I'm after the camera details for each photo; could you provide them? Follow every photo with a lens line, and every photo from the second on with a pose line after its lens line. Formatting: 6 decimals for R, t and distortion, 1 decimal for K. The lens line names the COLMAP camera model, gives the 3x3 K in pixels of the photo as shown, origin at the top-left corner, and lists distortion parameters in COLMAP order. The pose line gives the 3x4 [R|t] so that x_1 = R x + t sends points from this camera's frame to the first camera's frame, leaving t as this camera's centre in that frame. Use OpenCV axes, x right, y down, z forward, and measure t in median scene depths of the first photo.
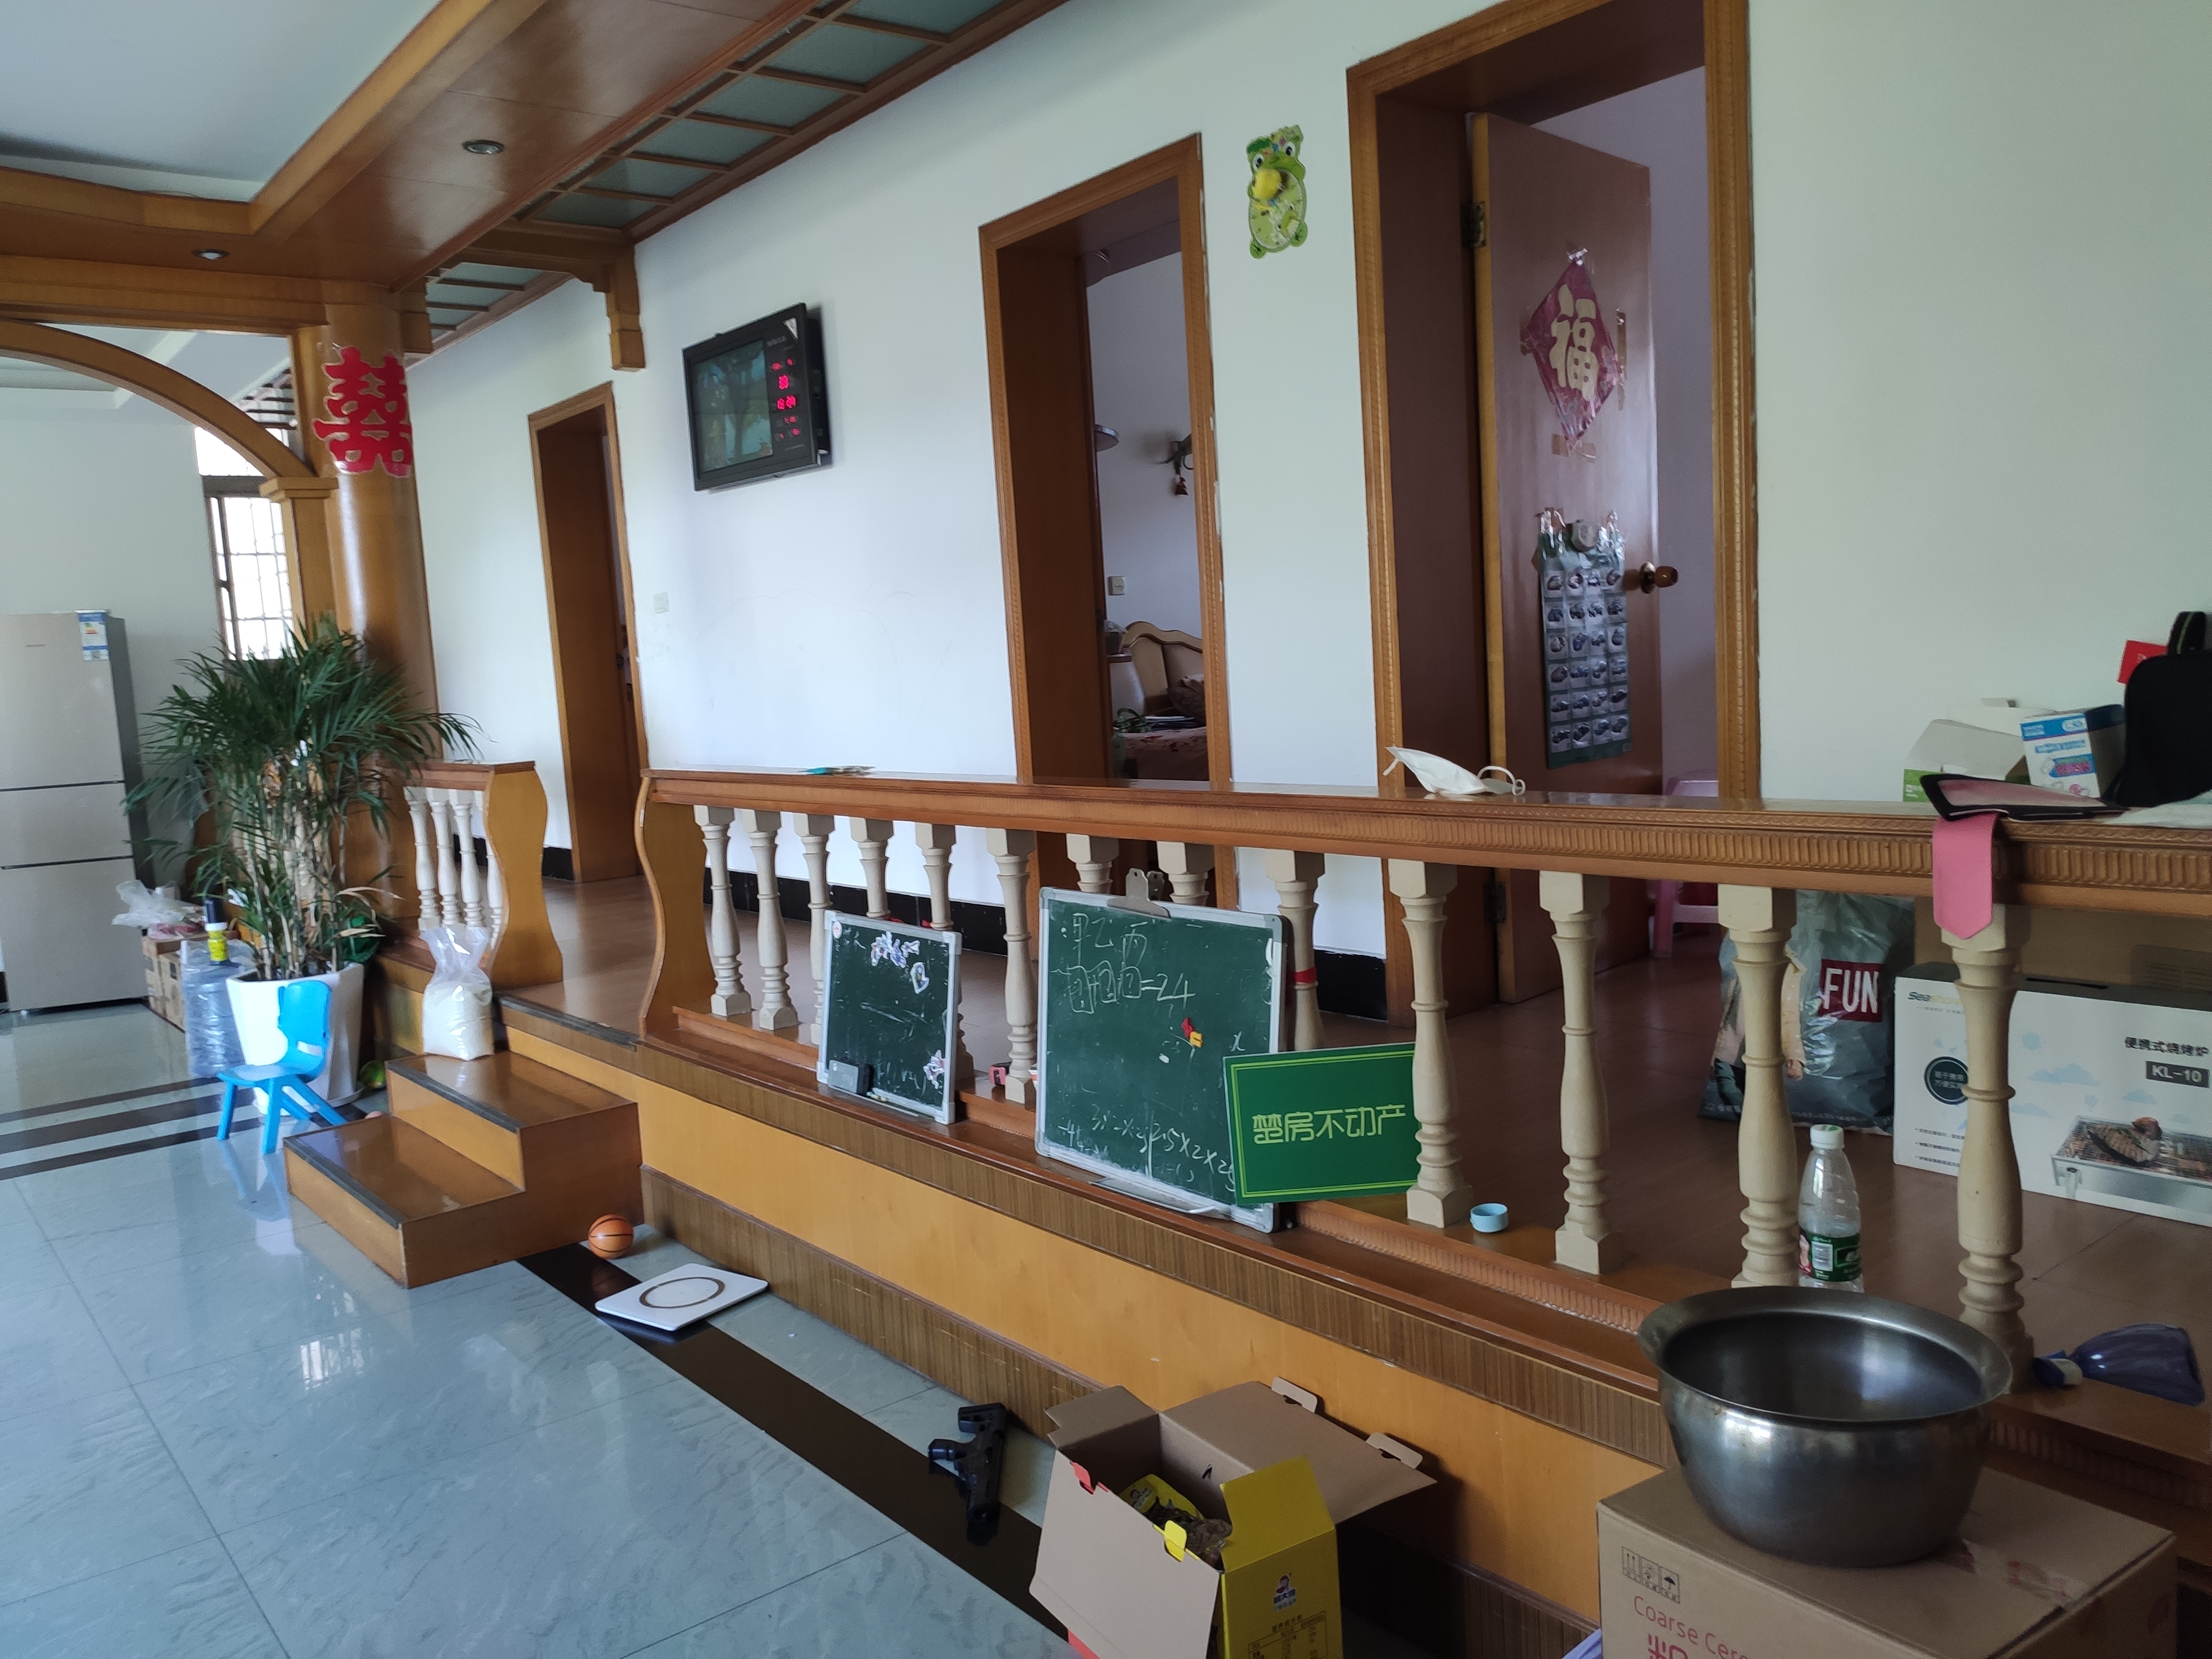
lens RADIAL K [[1668.8, 0, 1106.0], [0, 1668.8, 829.5], [0, 0, 1]] dist [0.087061, 0.001035]
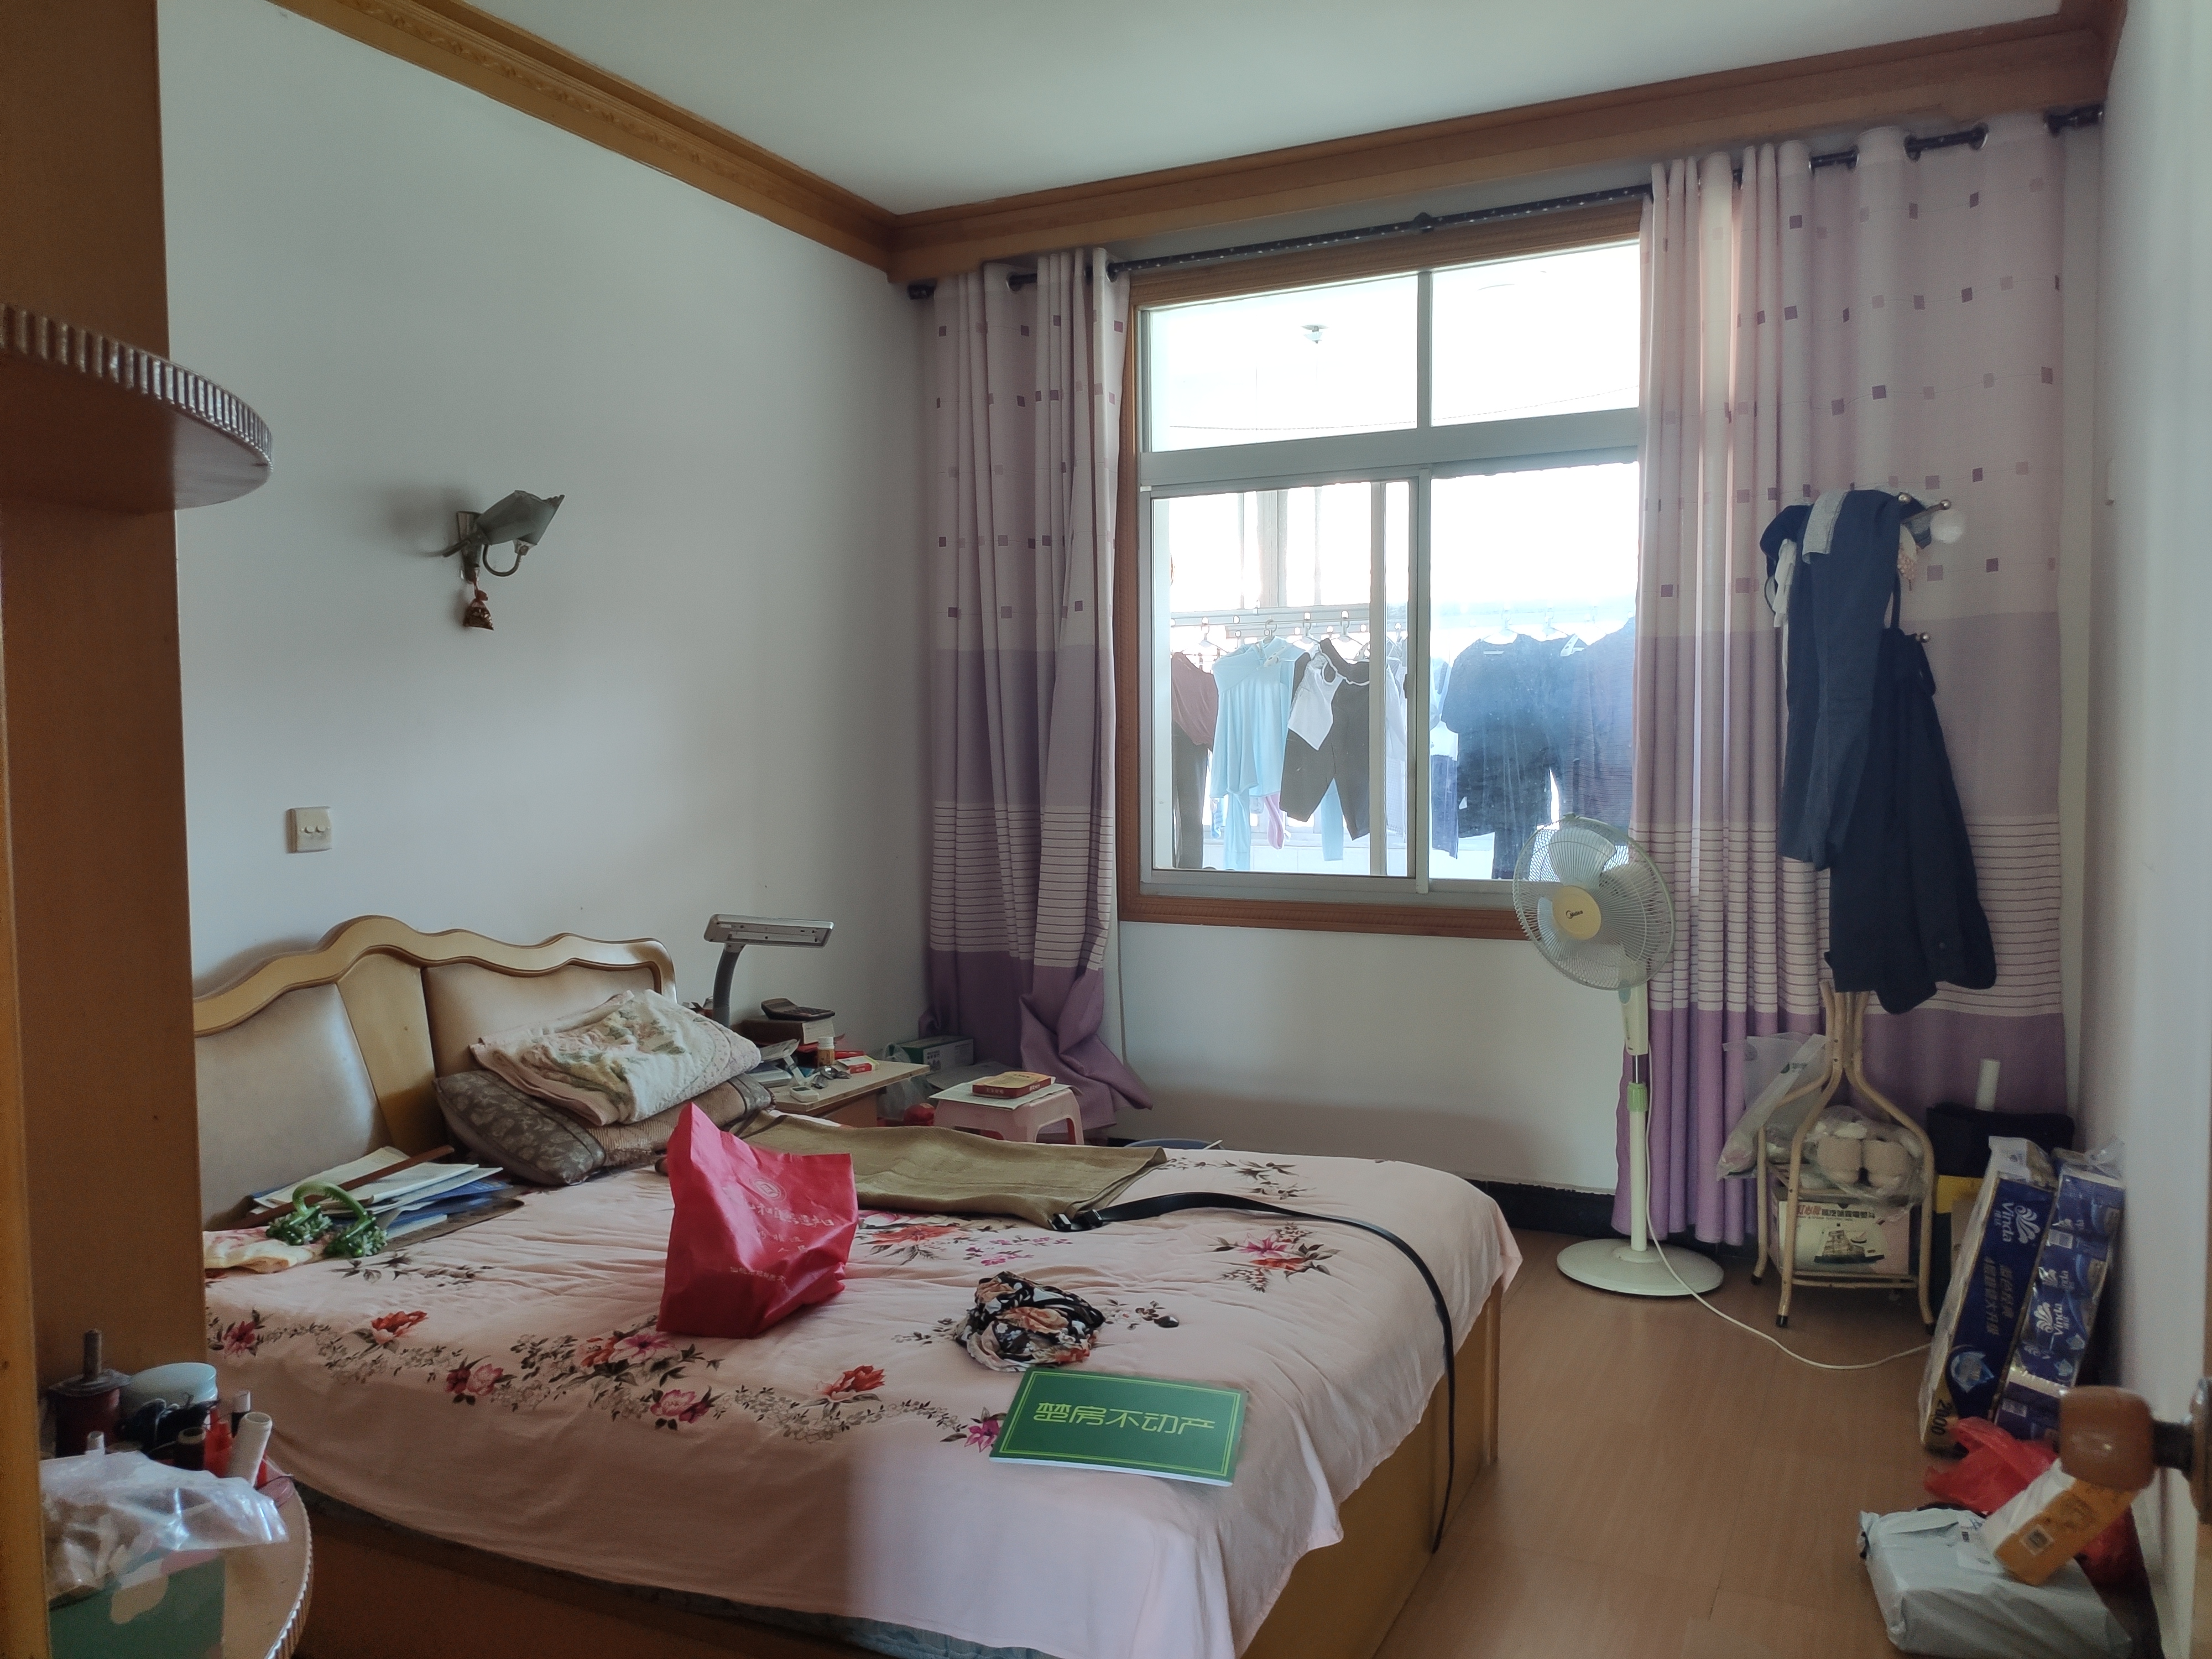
lens RADIAL K [[1668.8, 0, 1106.0], [0, 1668.8, 829.5], [0, 0, 1]] dist [0.087061, 0.001035]
pose [[0.905235, 0.034534, 0.423505, 0.006976], [-0.008088, 0.997912, -0.064085, -0.121262], [-0.424834, 0.054586, 0.903624, 0.533173]]
